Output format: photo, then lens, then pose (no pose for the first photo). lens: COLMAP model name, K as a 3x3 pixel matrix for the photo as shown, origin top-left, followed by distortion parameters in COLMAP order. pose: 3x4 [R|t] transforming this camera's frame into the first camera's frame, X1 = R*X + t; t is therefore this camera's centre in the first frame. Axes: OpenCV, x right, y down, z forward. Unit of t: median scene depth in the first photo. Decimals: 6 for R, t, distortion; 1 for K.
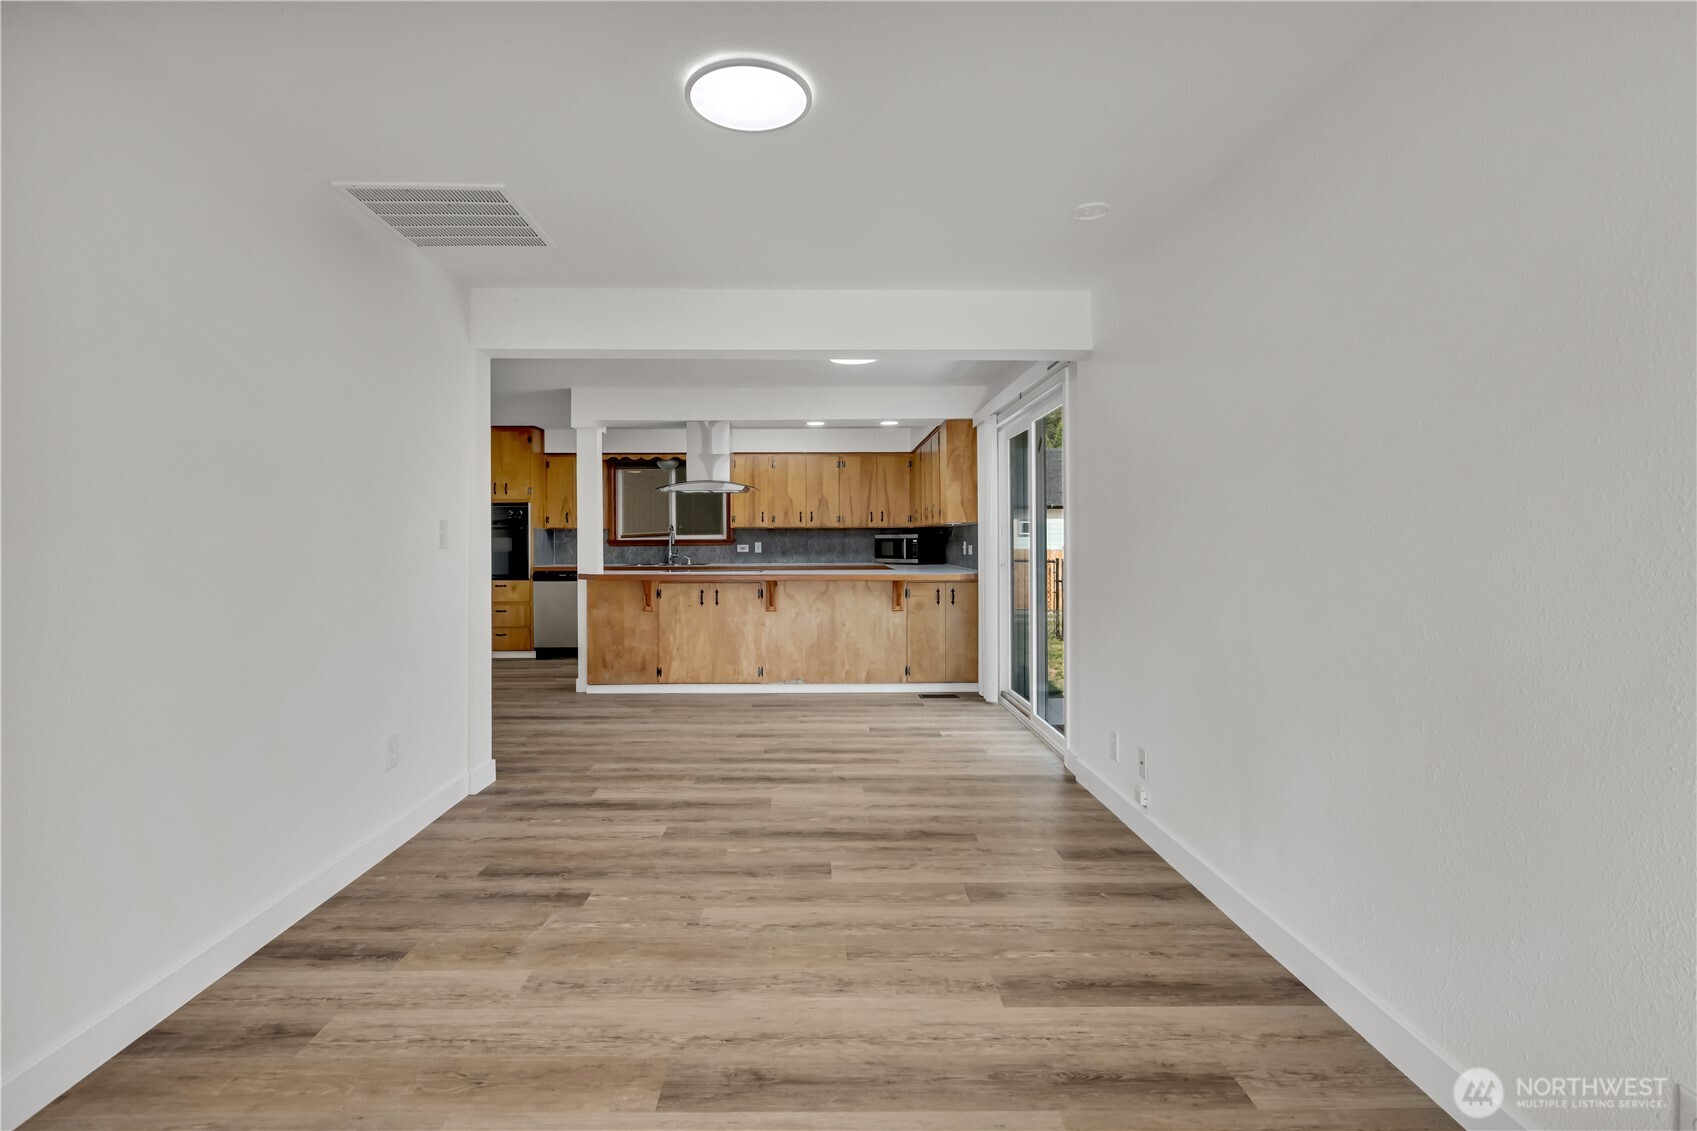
lens RADIAL K [[802.8, 0, 811.4], [0, 802.8, 535.7], [0, 0, 1]] dist [-0.001016, 0.000105]
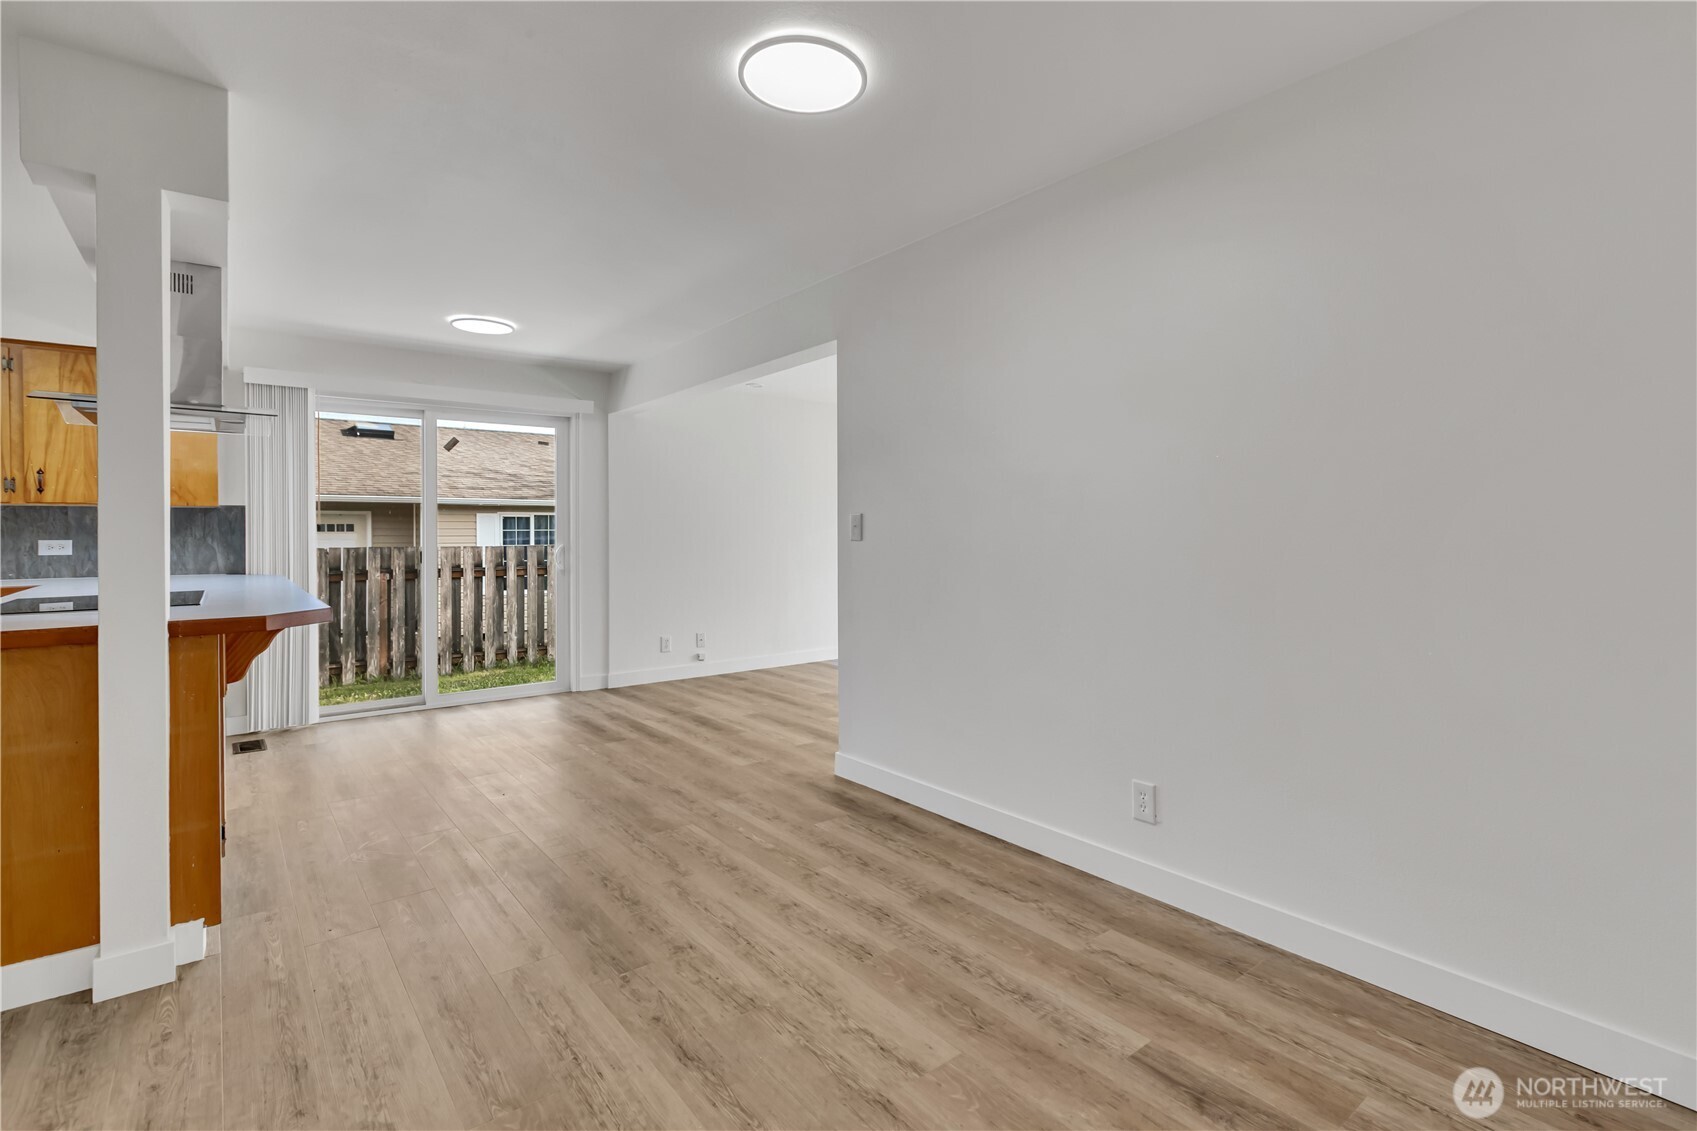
lens RADIAL K [[810.4, 0, 883.4], [0, 810.4, 533.3], [0, 0, 1]] dist [-0.002618, -0.001069]
pose [[-0.644275, 0.002388, 0.764791, -0.752688], [-0.001403, 0.999990, -0.004304, 0.009106], [-0.764793, -0.003846, -0.644265, 1.008112]]
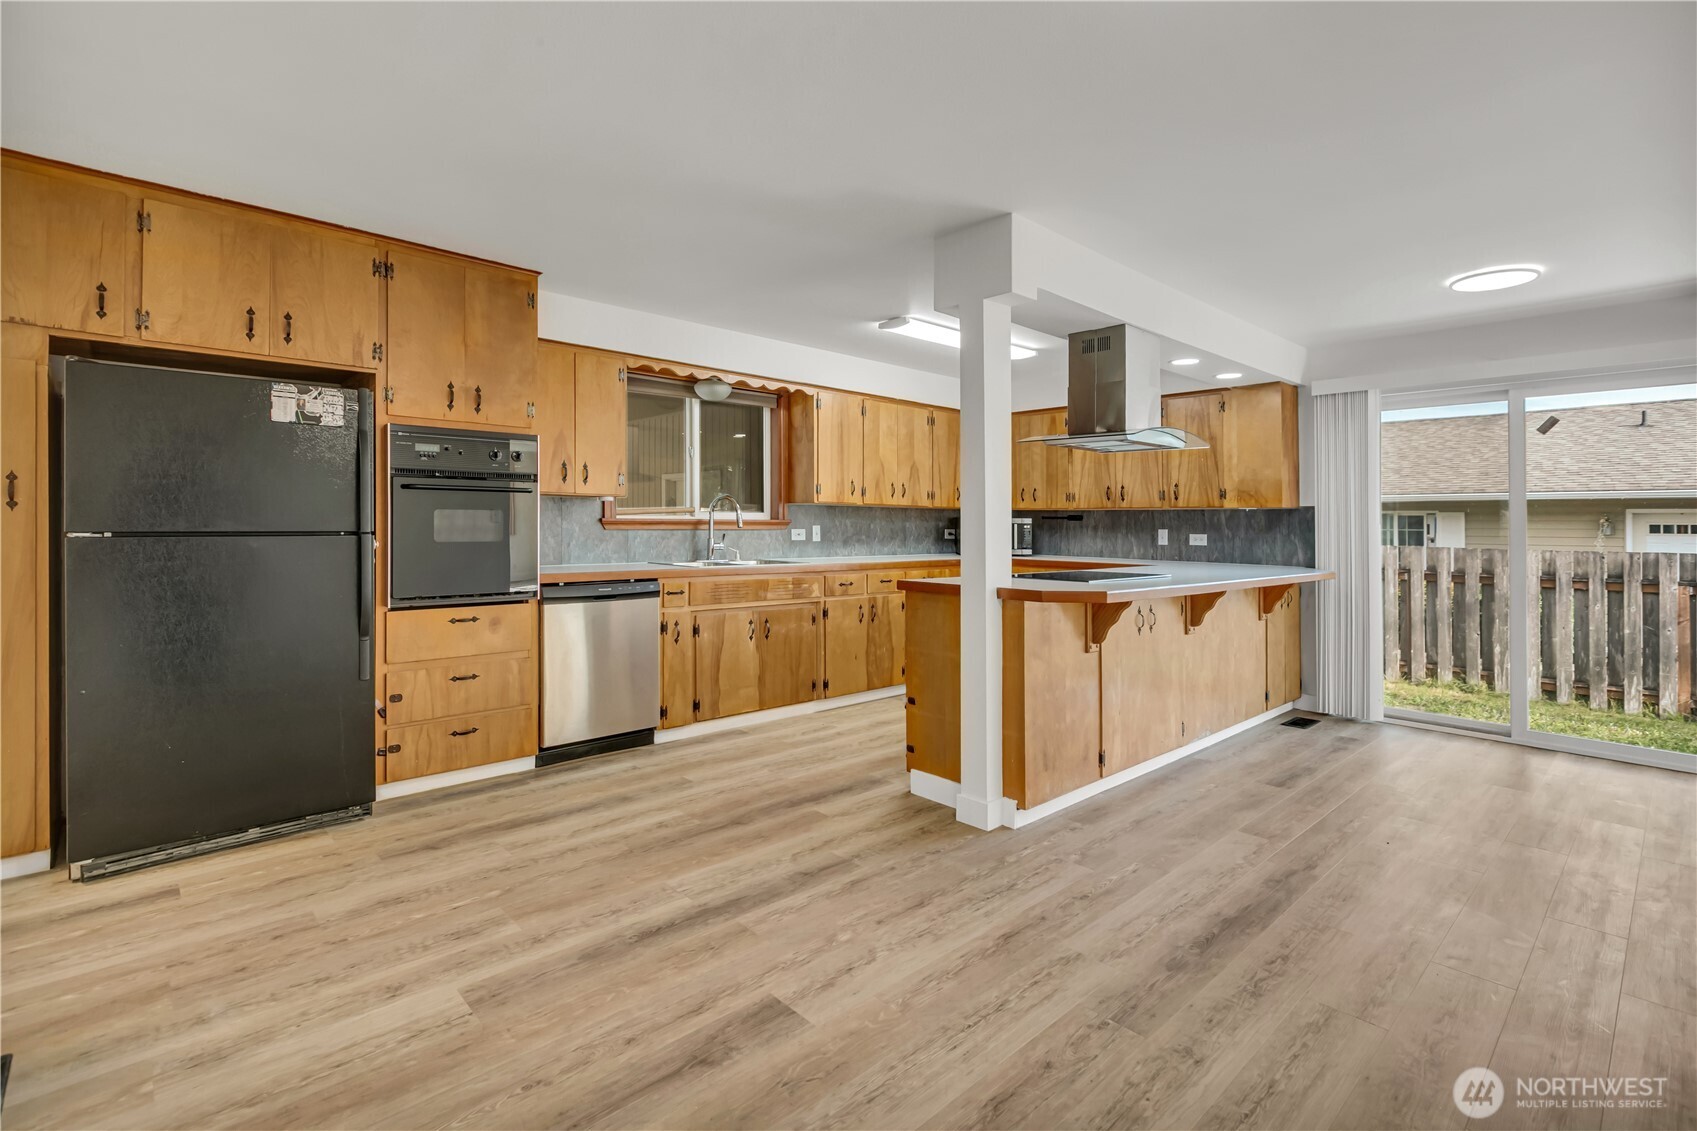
lens RADIAL K [[785.7, 0, 851.3], [0, 785.7, 522.8], [0, 0, 1]] dist [-0.000765, -0.000251]
pose [[0.728157, 0.012774, 0.685291, -0.698209], [-0.019617, 0.999805, 0.002208, 0.005675], [-0.685129, -0.015051, 0.728266, 0.720270]]
